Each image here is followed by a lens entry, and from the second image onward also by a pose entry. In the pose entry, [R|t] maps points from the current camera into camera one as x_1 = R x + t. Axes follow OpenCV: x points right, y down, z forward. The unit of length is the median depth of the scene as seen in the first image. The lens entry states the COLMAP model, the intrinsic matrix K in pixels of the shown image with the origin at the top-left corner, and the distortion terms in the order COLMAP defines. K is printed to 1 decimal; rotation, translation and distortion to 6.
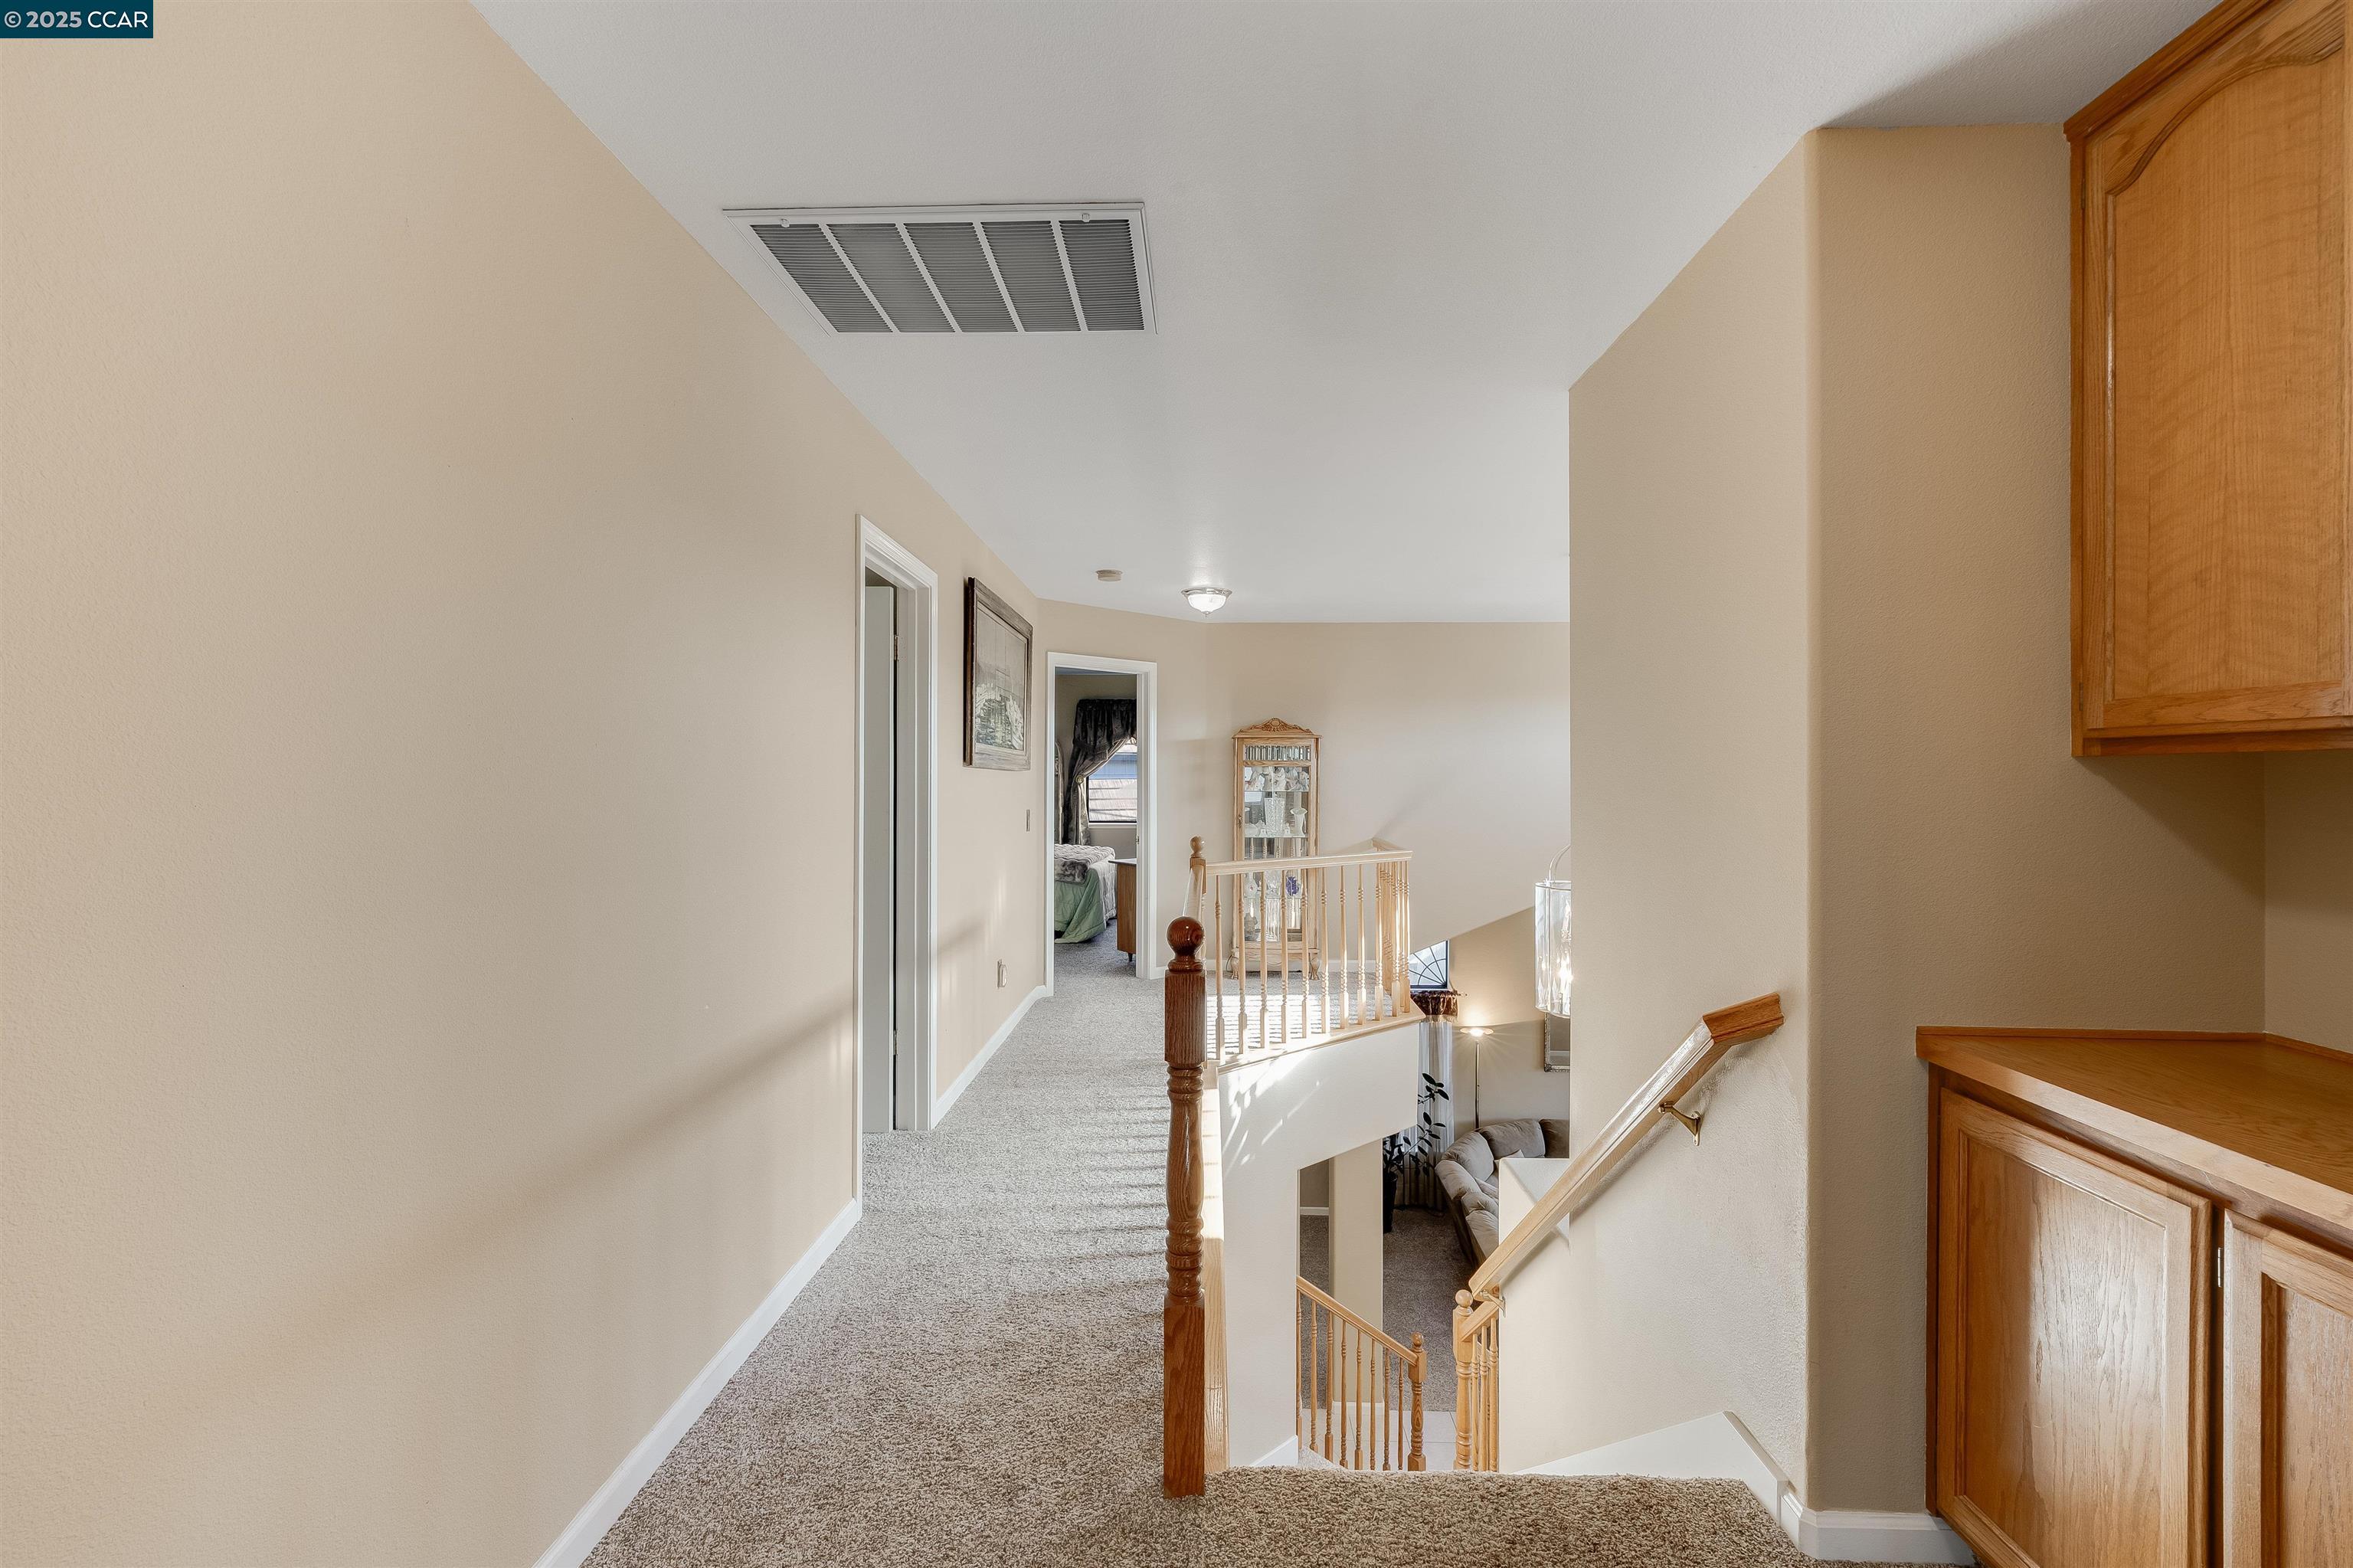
lens RADIAL K [[1074.5, 0, 1177.8], [0, 1074.5, 782.3], [0, 0, 1]] dist [-0.012292, 0.003111]
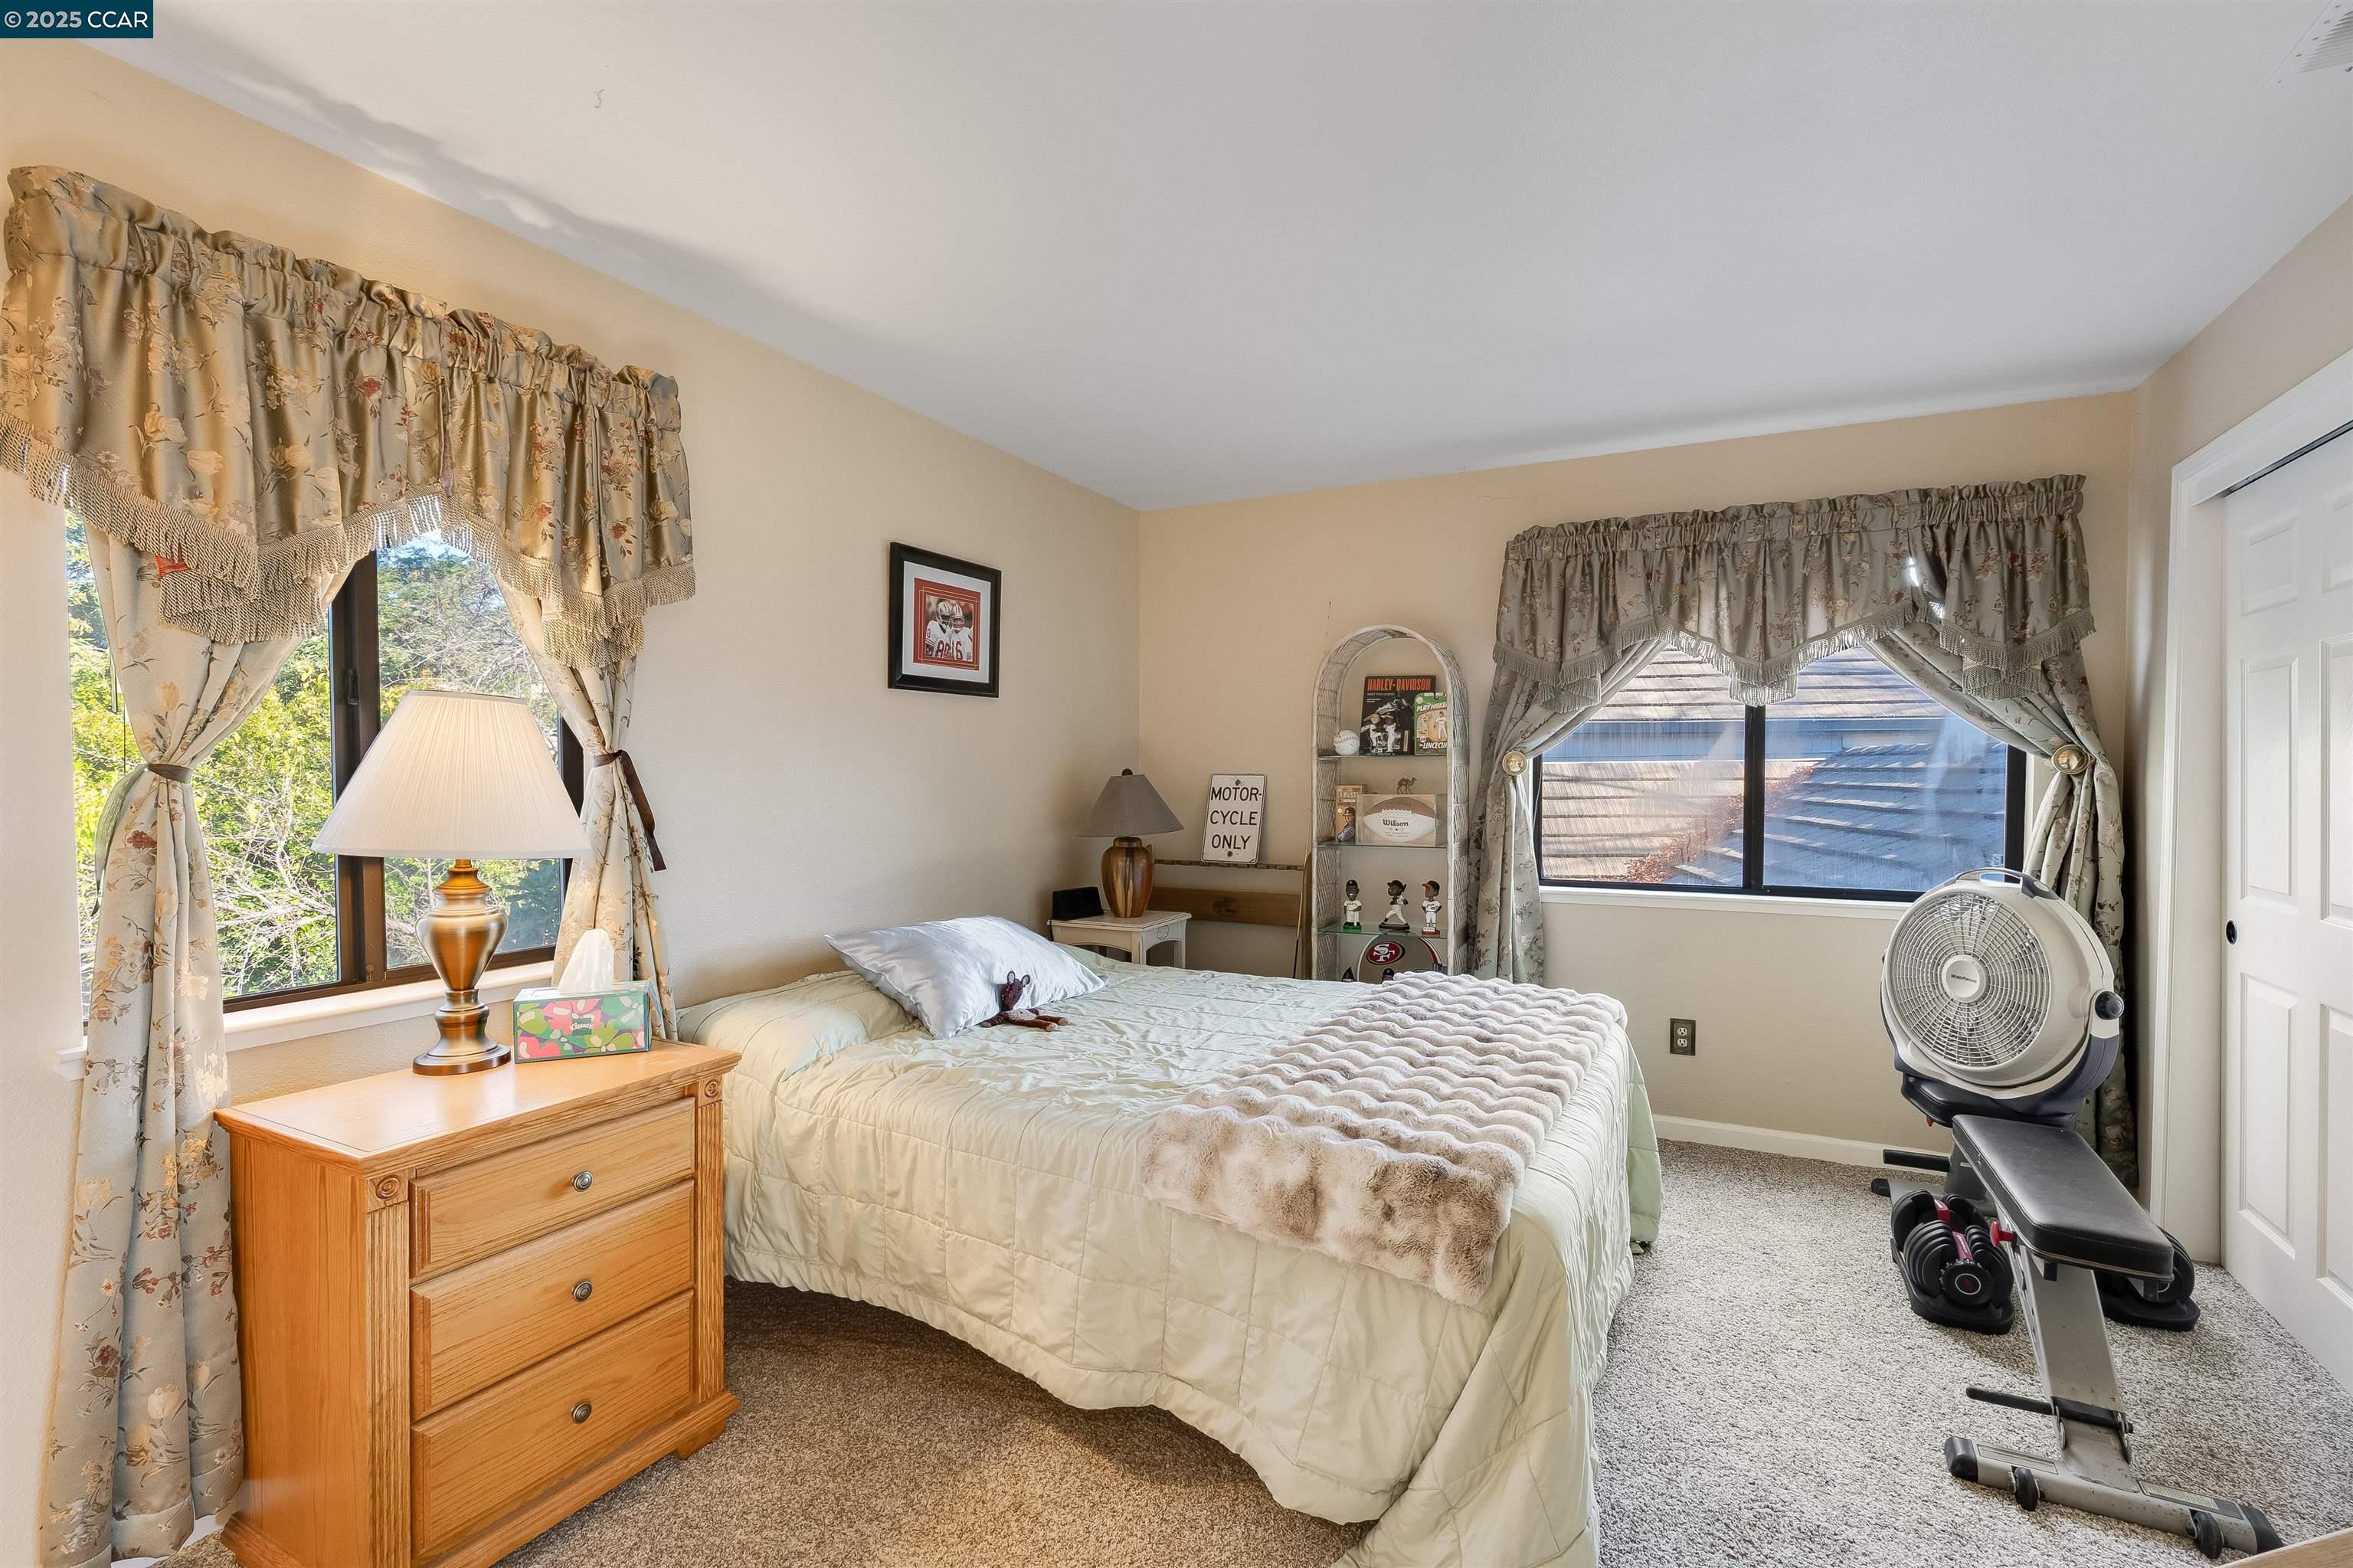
lens RADIAL K [[1074.5, 0, 1174.0], [0, 1074.5, 778.9], [0, 0, 1]] dist [-0.012292, 0.003111]
pose [[0.908472, 0.002784, -0.417937, -0.046674], [0.000362, 0.999972, 0.007449, 0.000123], [0.417946, -0.006919, 0.908446, 0.645777]]
